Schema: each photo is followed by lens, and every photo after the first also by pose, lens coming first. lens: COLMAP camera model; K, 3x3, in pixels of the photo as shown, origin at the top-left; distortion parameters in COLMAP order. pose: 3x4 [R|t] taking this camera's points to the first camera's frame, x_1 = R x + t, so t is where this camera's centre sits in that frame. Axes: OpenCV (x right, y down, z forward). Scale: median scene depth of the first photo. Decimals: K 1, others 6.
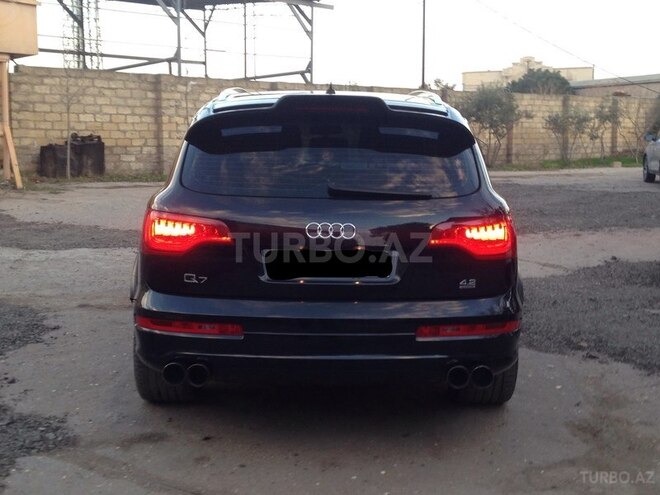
lens RADIAL K [[886.5, 0, 335.0], [0, 886.5, 247.1], [0, 0, 1]] dist [0.082213, 0.000000]
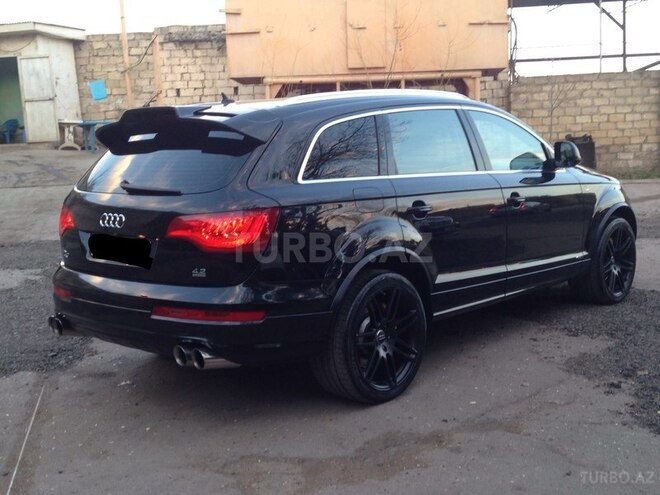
lens RADIAL K [[836.0, 0, 330.9], [0, 836.0, 247.7], [0, 0, 1]] dist [0.083340, 0.000000]
pose [[0.714383, 0.047875, -0.698115, 0.210729], [-0.043043, 0.998774, 0.024447, -0.004684], [0.698430, 0.012585, 0.715568, 0.079655]]
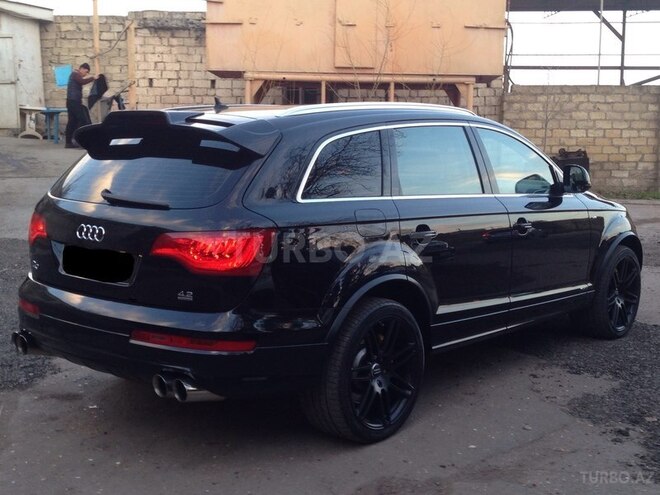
lens RADIAL K [[886.5, 0, 330.2], [0, 886.5, 245.2], [0, 0, 1]] dist [0.082213, 0.000000]
pose [[0.734916, 0.076873, -0.673786, 0.200953], [-0.090153, 0.995811, 0.015282, -0.009733], [0.672139, 0.049513, 0.738768, 0.078258]]
